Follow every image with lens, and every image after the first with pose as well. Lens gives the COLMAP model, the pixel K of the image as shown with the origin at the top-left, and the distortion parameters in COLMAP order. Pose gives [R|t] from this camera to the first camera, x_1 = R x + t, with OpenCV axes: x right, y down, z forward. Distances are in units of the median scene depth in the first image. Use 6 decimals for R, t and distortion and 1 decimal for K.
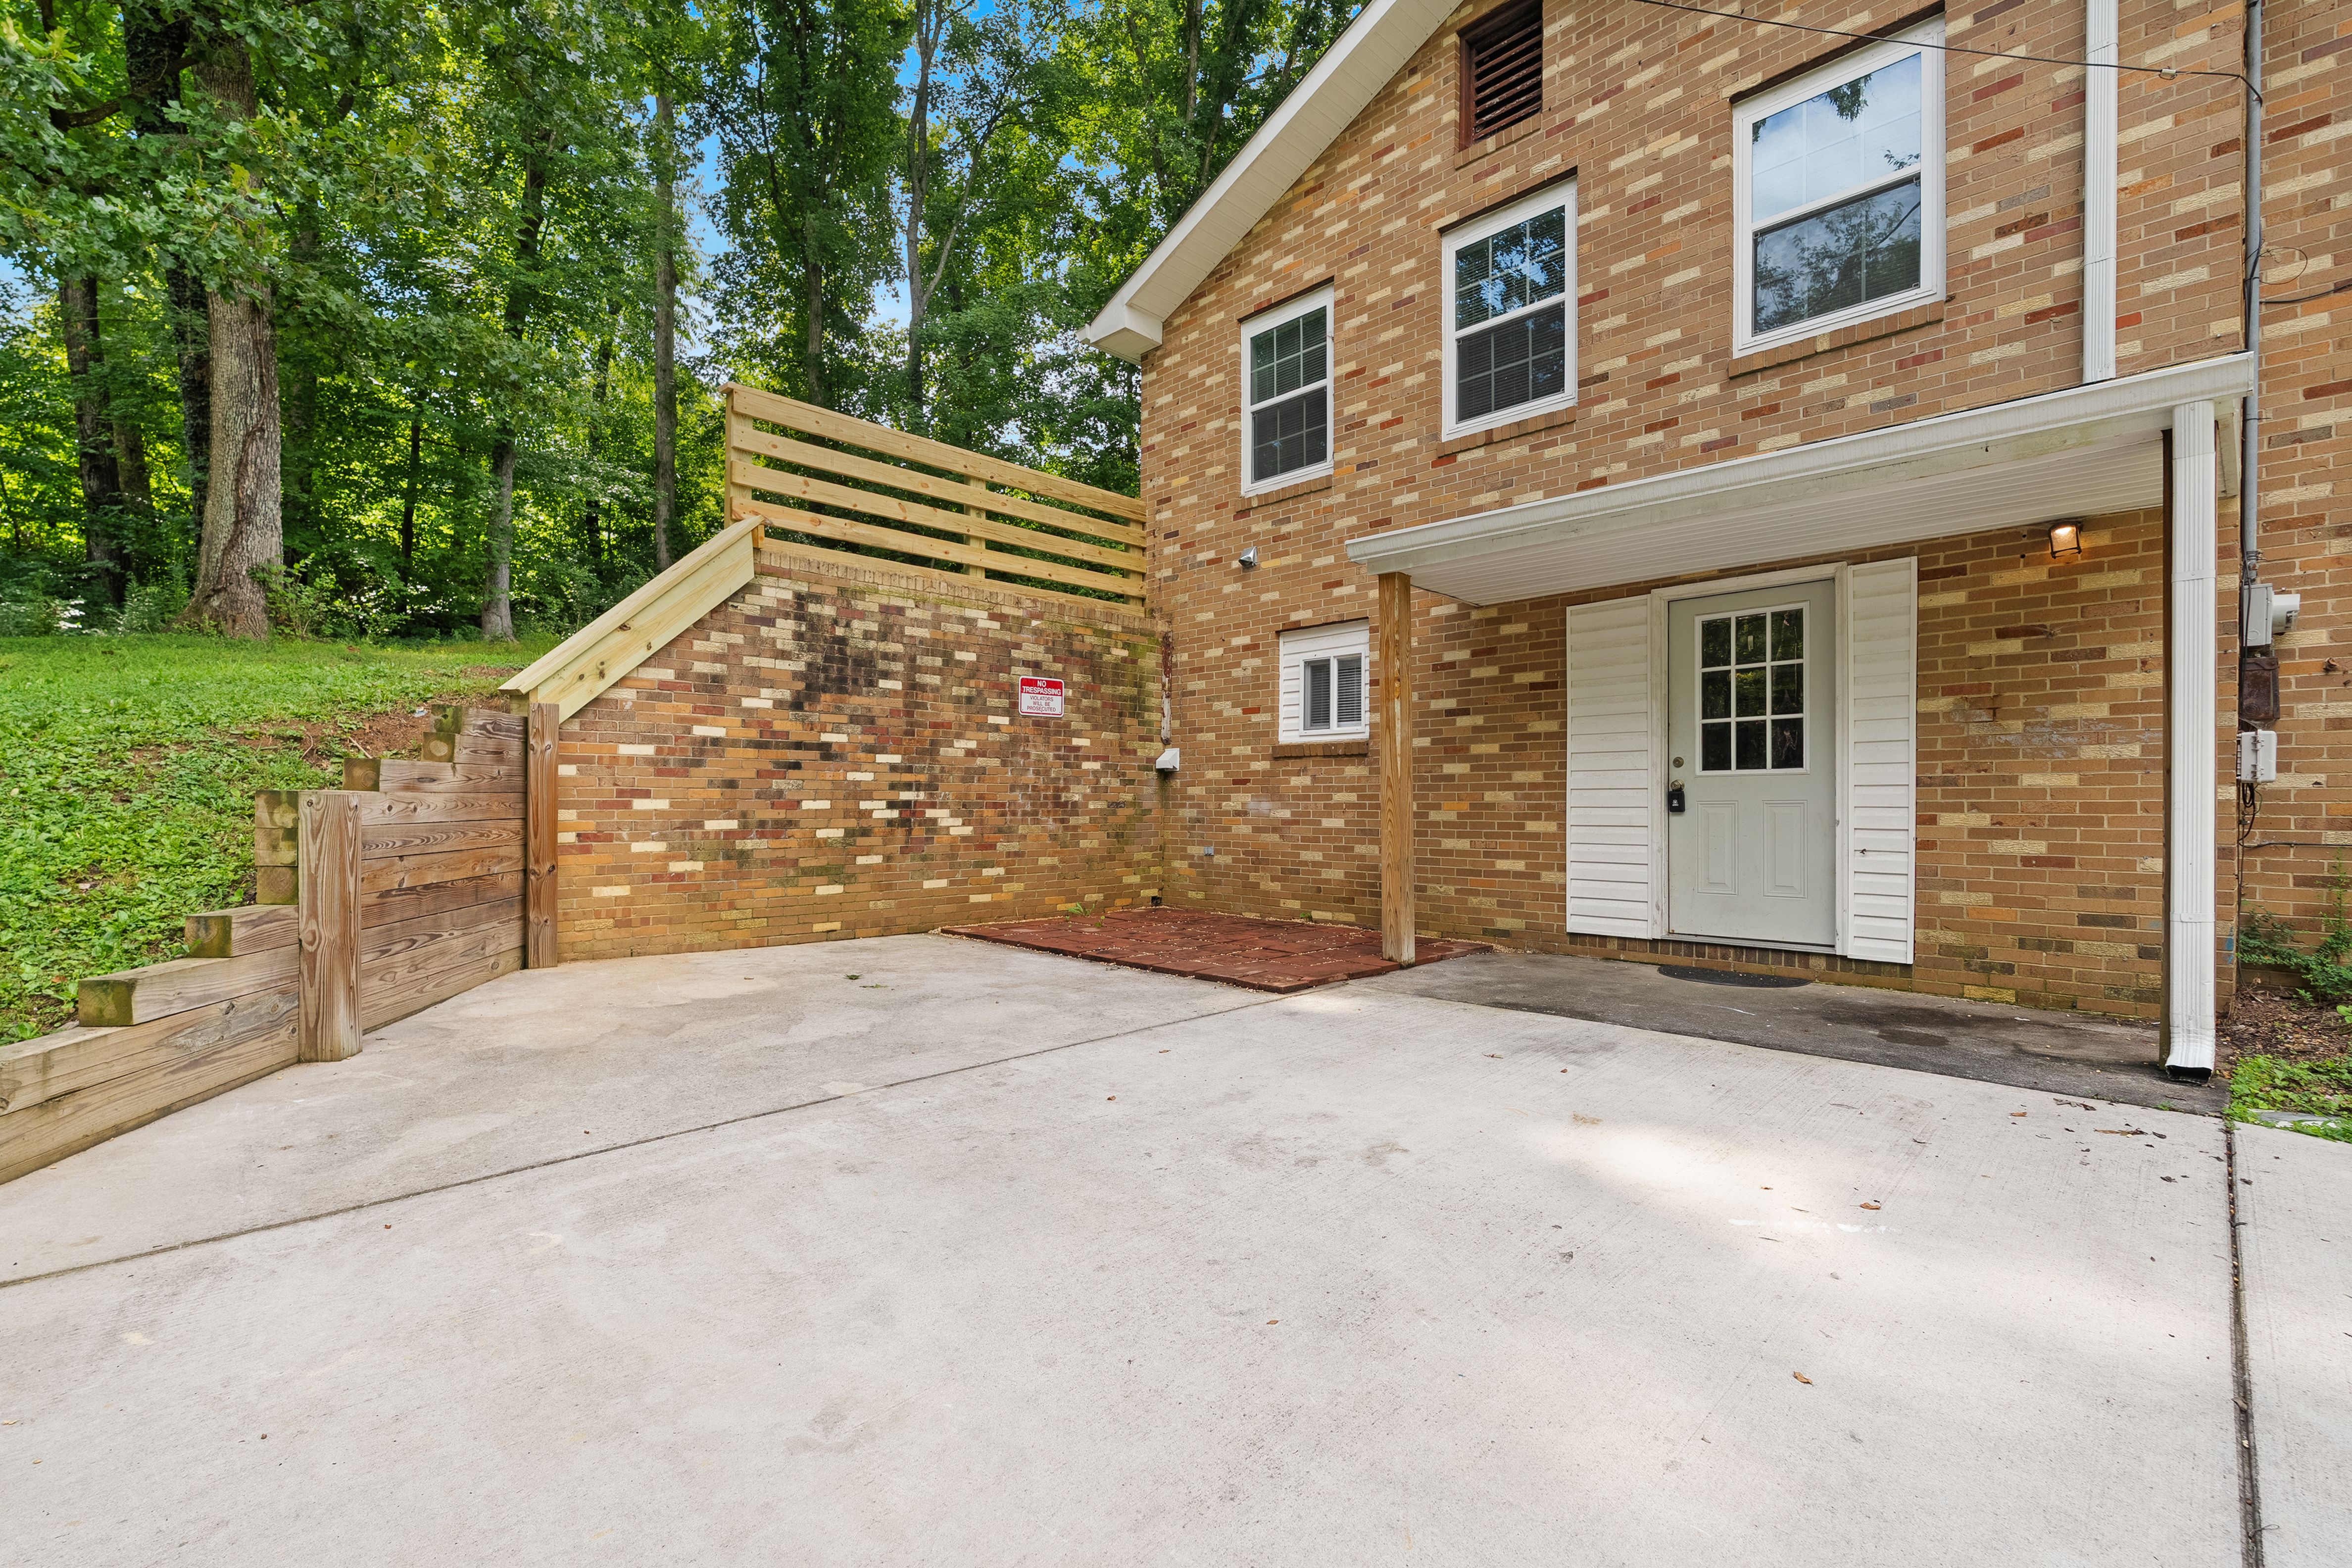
lens RADIAL K [[1026.4, 0, 1175.2], [0, 1026.4, 798.9], [0, 0, 1]] dist [-0.005131, -0.000209]
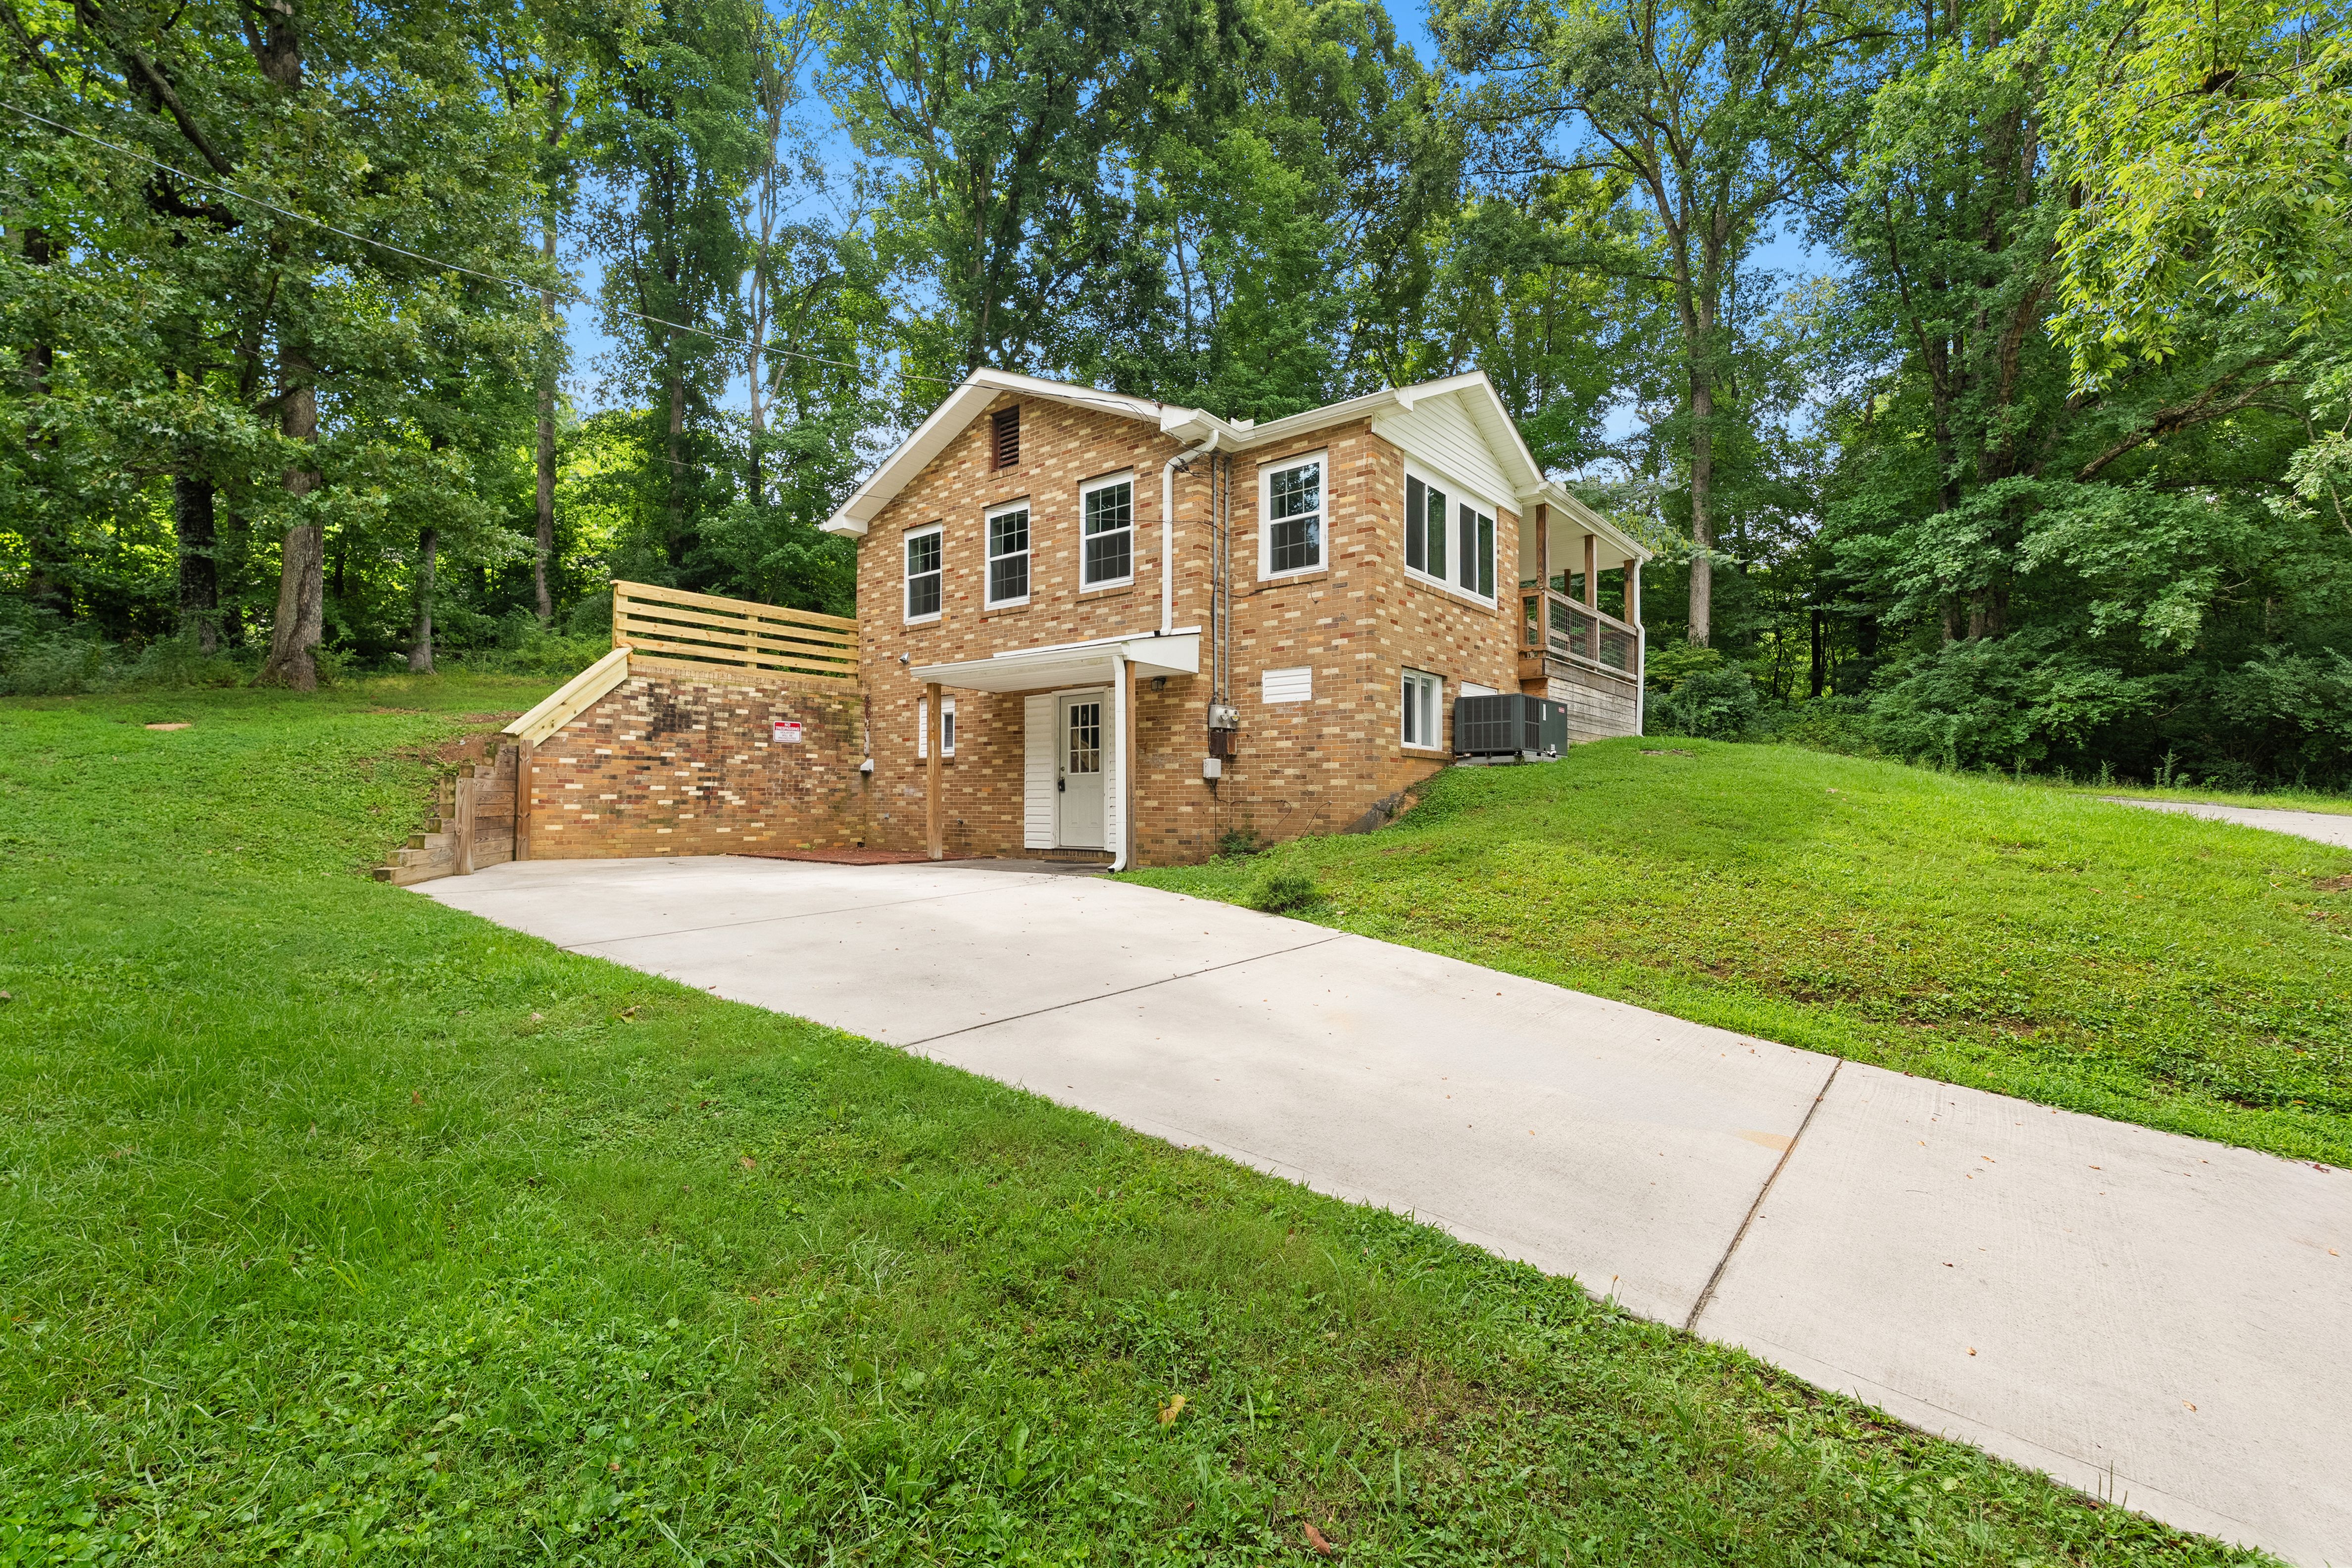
lens RADIAL K [[1026.4, 0, 1179.9], [0, 1026.4, 770.6], [0, 0, 1]] dist [-0.005131, -0.000209]
pose [[0.993260, 0.005285, 0.115789, 0.408665], [-0.001929, 0.999575, -0.029071, 0.027011], [-0.115893, 0.028651, 0.992848, -1.049977]]
